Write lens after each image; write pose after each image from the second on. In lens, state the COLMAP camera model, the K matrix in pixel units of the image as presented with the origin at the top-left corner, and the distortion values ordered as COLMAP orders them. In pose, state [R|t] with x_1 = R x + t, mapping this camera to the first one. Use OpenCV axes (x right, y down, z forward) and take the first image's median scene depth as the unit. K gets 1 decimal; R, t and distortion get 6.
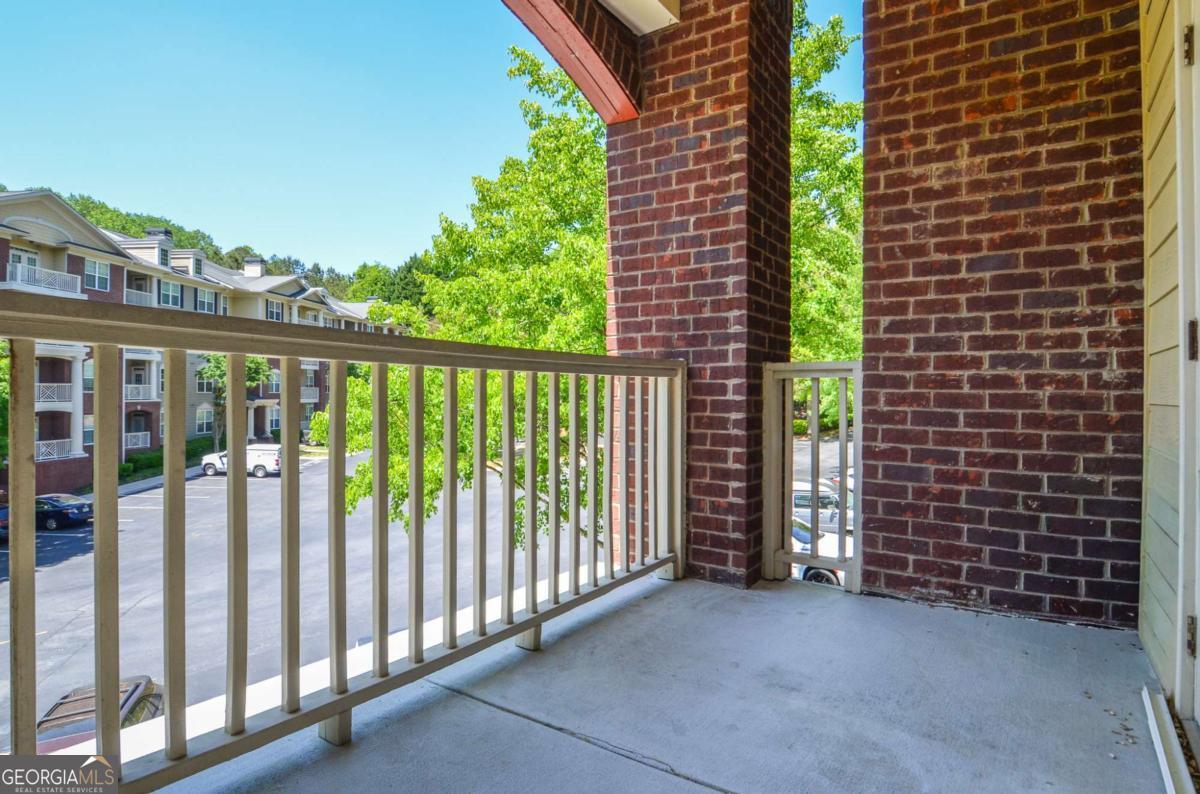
lens RADIAL K [[646.5, 0, 627.1], [0, 646.5, 391.4], [0, 0, 1]] dist [0.022779, -0.033168]
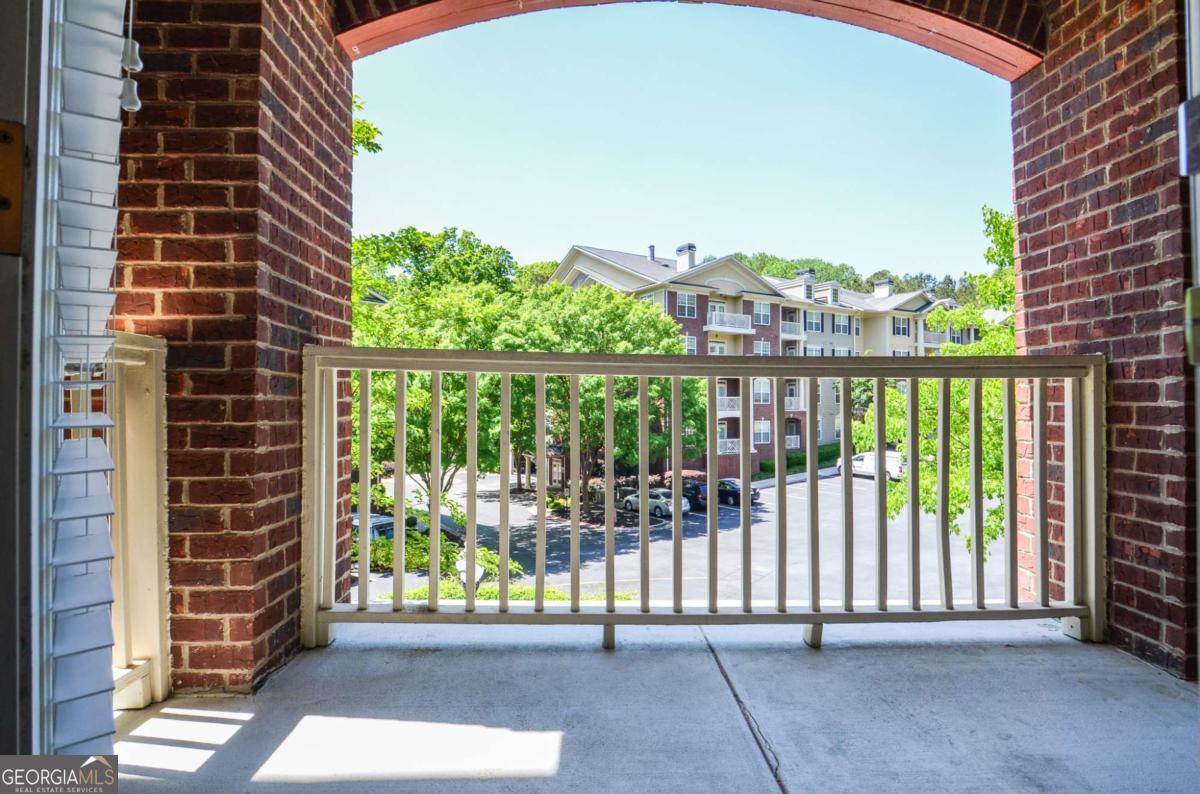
lens RADIAL K [[646.5, 0, 627.1], [0, 646.5, 391.4], [0, 0, 1]] dist [0.022779, -0.033168]
pose [[0.583384, -0.017913, -0.811999, 0.380900], [0.003550, 0.999803, -0.019506, 0.007896], [0.812189, 0.008497, 0.583333, 0.108589]]
